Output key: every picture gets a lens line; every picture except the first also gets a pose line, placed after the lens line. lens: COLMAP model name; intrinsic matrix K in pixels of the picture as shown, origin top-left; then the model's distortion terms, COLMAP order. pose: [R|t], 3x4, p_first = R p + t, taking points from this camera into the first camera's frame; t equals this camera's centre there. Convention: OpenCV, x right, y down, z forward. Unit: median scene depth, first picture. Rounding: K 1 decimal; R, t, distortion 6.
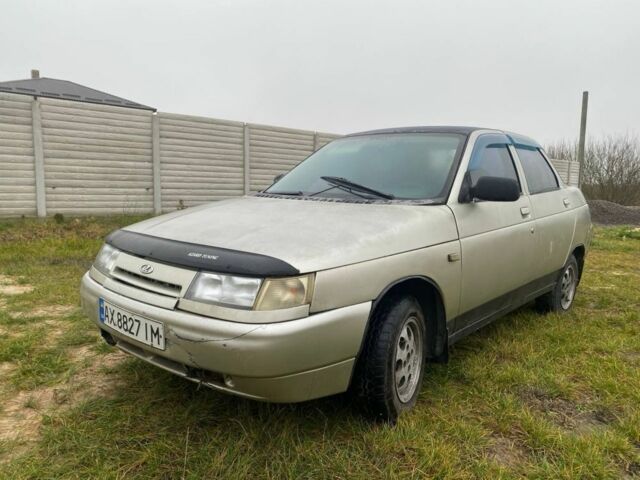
lens RADIAL K [[493.5, 0, 334.4], [0, 493.5, 240.0], [0, 0, 1]] dist [0.057561, -0.051614]
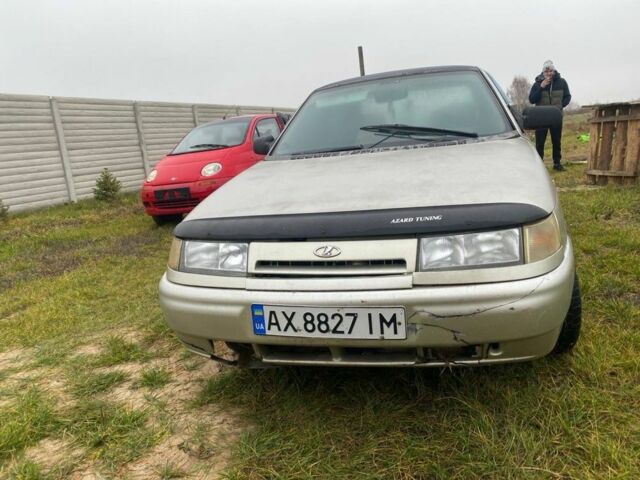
lens RADIAL K [[493.5, 0, 316.6], [0, 493.5, 218.8], [0, 0, 1]] dist [0.057561, -0.051614]
pose [[0.901736, -0.182990, 0.391646, -0.659058], [0.172673, 0.983042, 0.061742, -0.043924], [-0.396303, 0.011952, 0.918042, 0.258954]]
